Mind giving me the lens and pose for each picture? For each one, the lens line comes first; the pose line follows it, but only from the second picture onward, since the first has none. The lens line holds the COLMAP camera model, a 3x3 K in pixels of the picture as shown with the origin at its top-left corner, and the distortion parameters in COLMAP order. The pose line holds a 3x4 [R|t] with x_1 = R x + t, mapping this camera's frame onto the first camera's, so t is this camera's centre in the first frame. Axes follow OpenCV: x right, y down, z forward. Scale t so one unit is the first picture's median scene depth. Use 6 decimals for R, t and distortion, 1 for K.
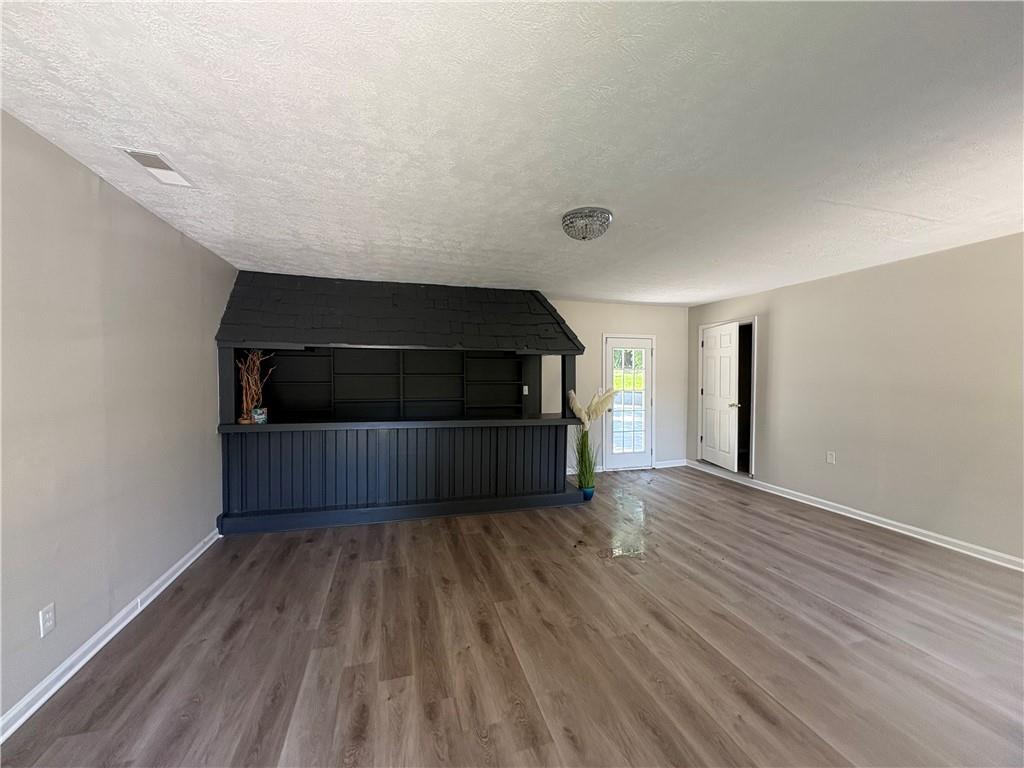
lens RADIAL K [[407.6, 0, 509.5], [0, 407.6, 378.4], [0, 0, 1]] dist [0.000863, 0.000351]
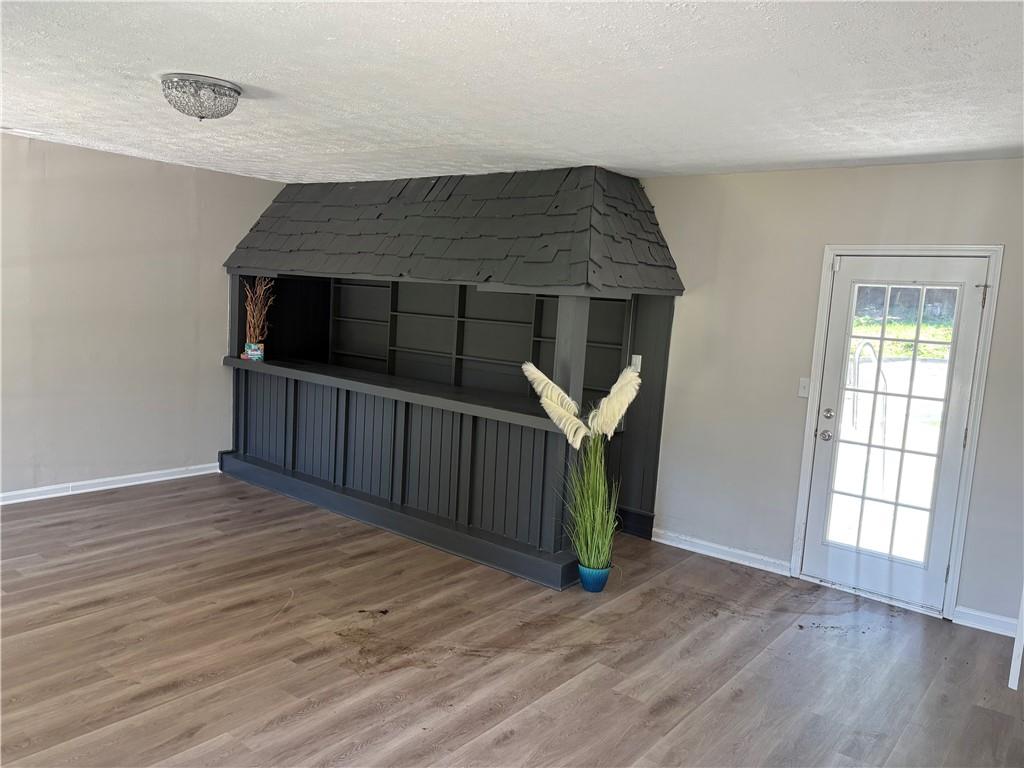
lens RADIAL K [[779.0, 0, 510.0], [0, 779.0, 388.5], [0, 0, 1]] dist [0.019711, 0.001808]
pose [[0.572227, 0.130020, -0.809723, 1.128837], [-0.064163, 0.991424, 0.113853, -0.060429], [0.817582, -0.013196, 0.575662, 0.489540]]
